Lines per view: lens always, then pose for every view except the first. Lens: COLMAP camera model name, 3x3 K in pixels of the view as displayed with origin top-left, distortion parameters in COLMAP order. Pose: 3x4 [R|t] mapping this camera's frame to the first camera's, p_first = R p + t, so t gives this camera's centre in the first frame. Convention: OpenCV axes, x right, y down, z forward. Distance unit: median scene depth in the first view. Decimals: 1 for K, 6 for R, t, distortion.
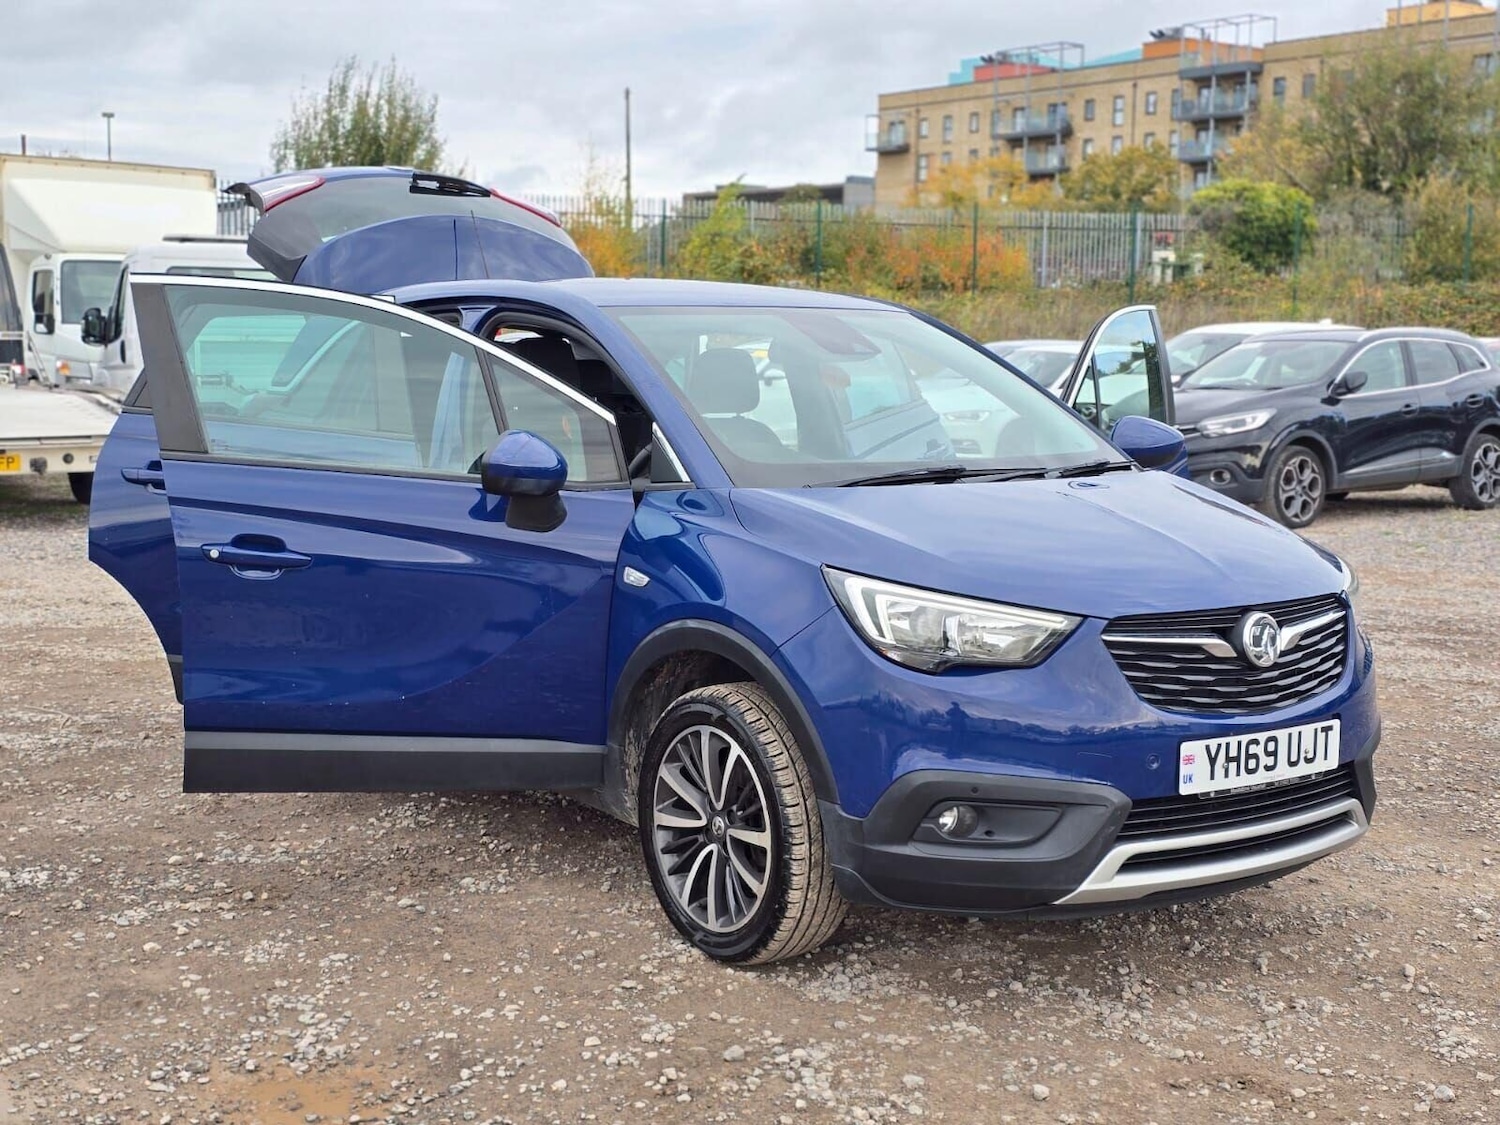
lens RADIAL K [[1949.0, 0, 755.0], [0, 1949.0, 541.3], [0, 0, 1]] dist [0.149582, -0.372612]
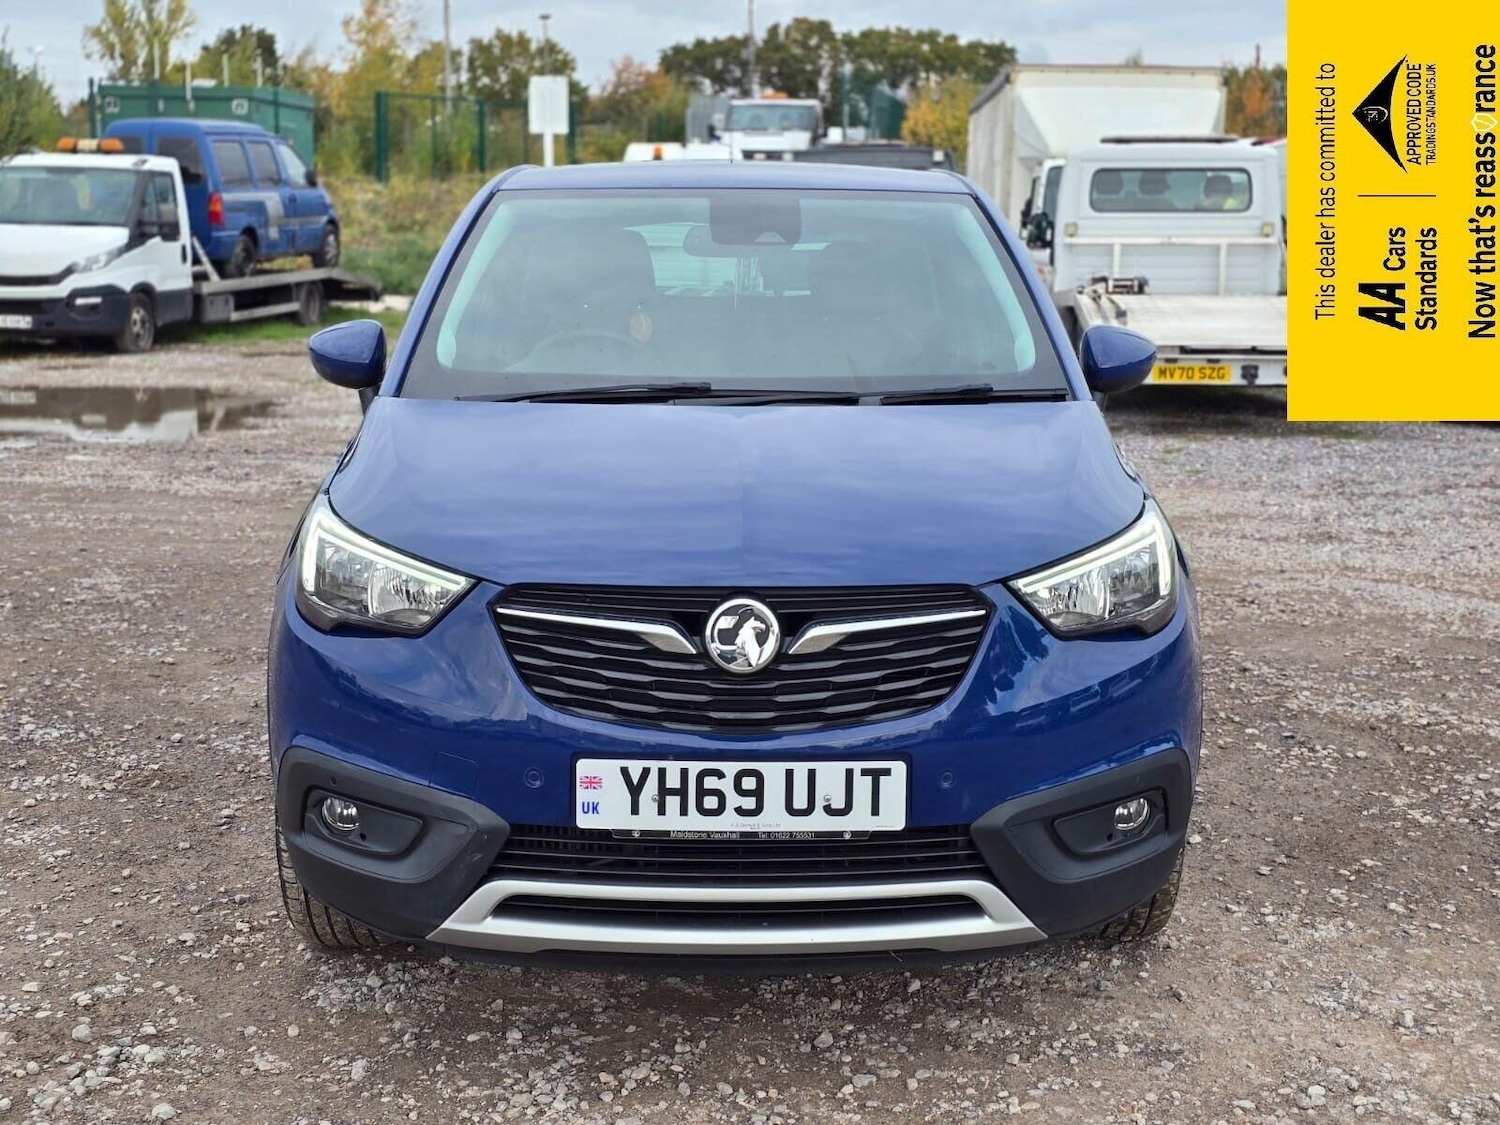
lens RADIAL K [[1962.1, 0, 750.5], [0, 1962.1, 518.6], [0, 0, 1]] dist [0.125277, -0.279550]
pose [[0.818617, 0.077397, -0.569102, 0.636441], [-0.057683, 0.996948, 0.052610, -0.029560], [0.571436, -0.010240, 0.820582, 0.388755]]
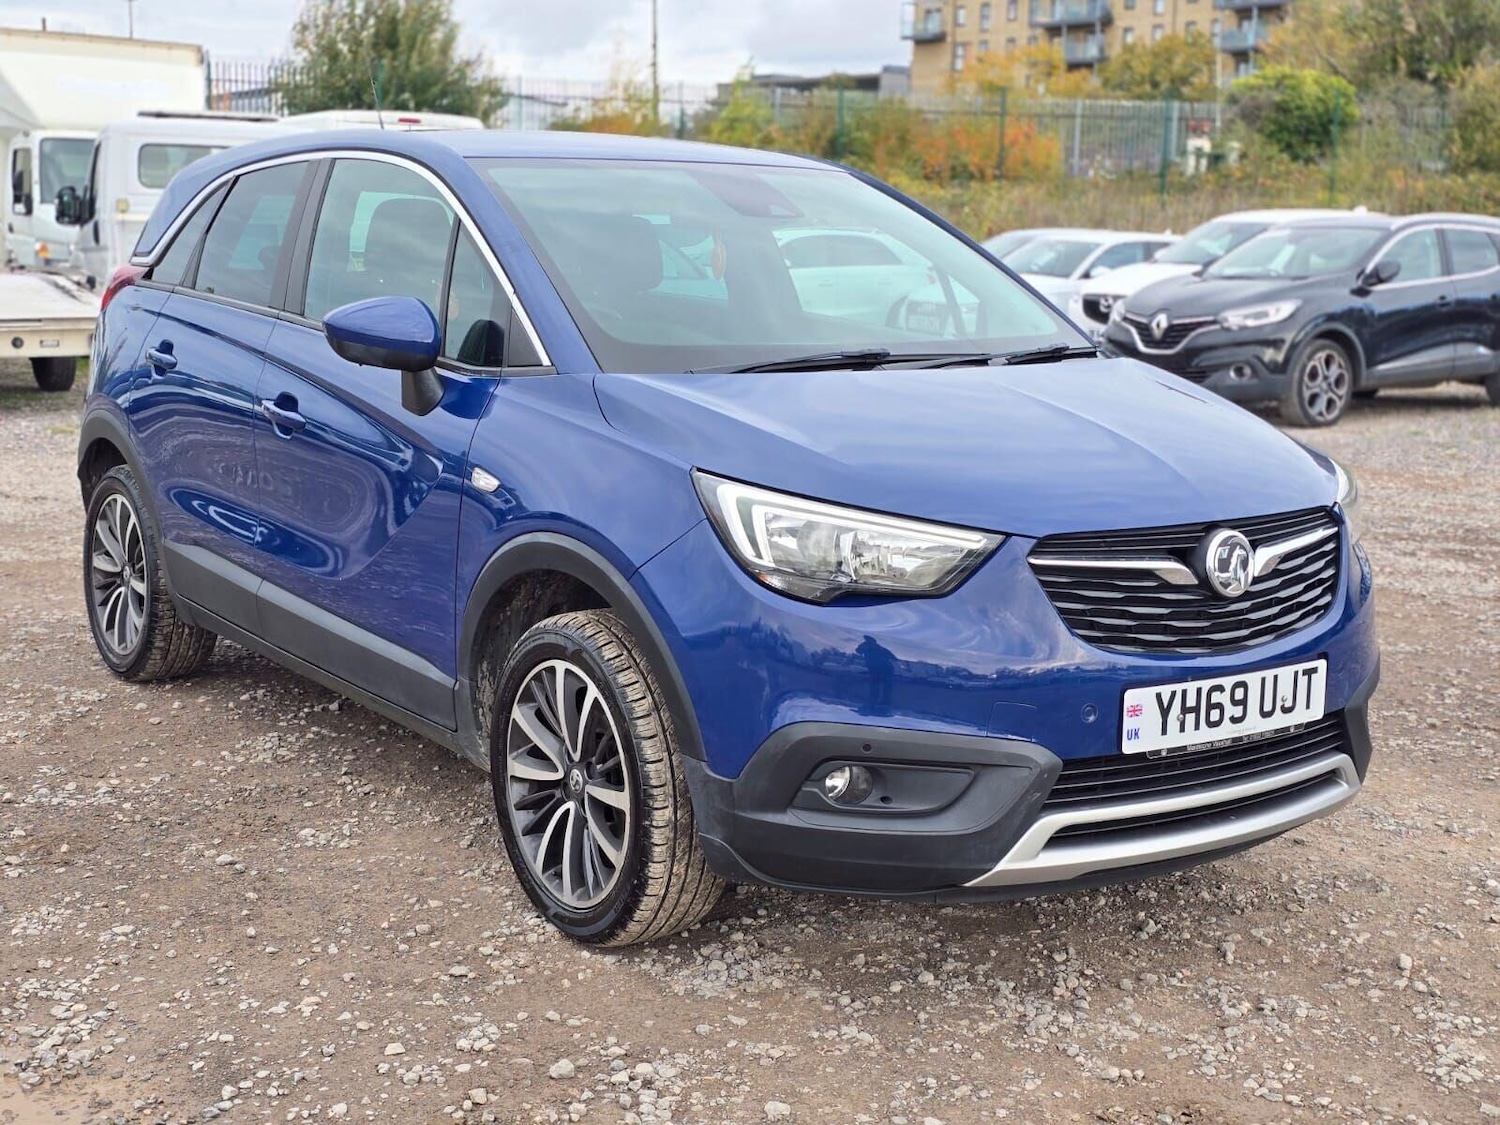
lens RADIAL K [[1962.1, 0, 750.5], [0, 1962.1, 518.6], [0, 0, 1]] dist [0.125277, -0.279550]
pose [[0.999815, 0.008868, -0.017073, 0.069427], [-0.008149, 0.999094, 0.041781, -0.001059], [0.017428, -0.041634, 0.998981, 0.171203]]
